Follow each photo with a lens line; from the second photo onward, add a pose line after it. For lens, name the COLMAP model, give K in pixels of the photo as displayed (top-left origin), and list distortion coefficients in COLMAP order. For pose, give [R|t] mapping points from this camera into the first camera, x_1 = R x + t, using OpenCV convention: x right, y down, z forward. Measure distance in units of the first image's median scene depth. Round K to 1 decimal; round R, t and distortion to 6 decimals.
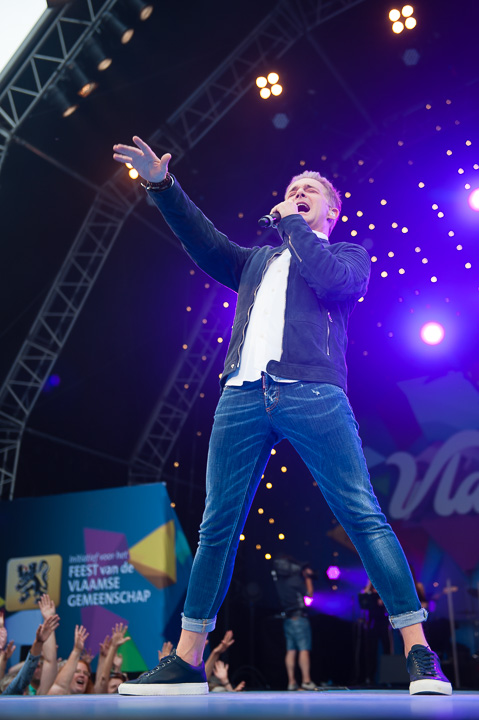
lens RADIAL K [[997.3, 0, 242.6], [0, 997.3, 360.6], [0, 0, 1]] dist [0.119400, 0.000000]
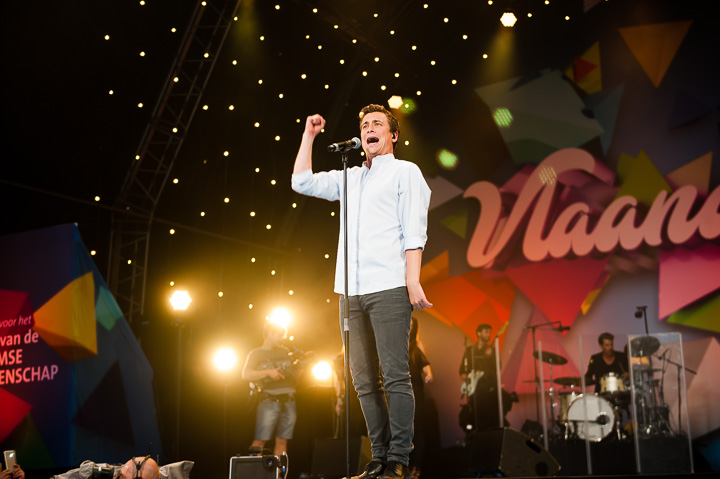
lens RADIAL K [[1186.6, 0, 376.8], [0, 1186.6, 245.2], [0, 0, 1]] dist [0.120721, 0.000000]
pose [[0.996590, -0.033658, -0.075330, 0.210782], [0.042264, 0.992381, 0.115734, 0.045951], [0.070860, -0.118523, 0.990420, 0.140104]]
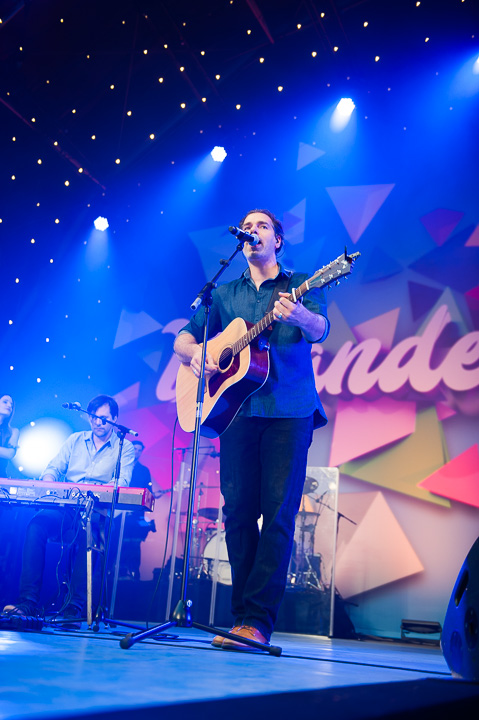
lens RADIAL K [[841.7, 0, 234.1], [0, 841.7, 367.5], [0, 0, 1]] dist [0.096017, 0.000000]
pose [[0.995795, 0.091413, -0.006005, 0.302716], [-0.091147, 0.995212, 0.035300, 0.151368], [0.009203, -0.034604, 0.999359, 0.509235]]
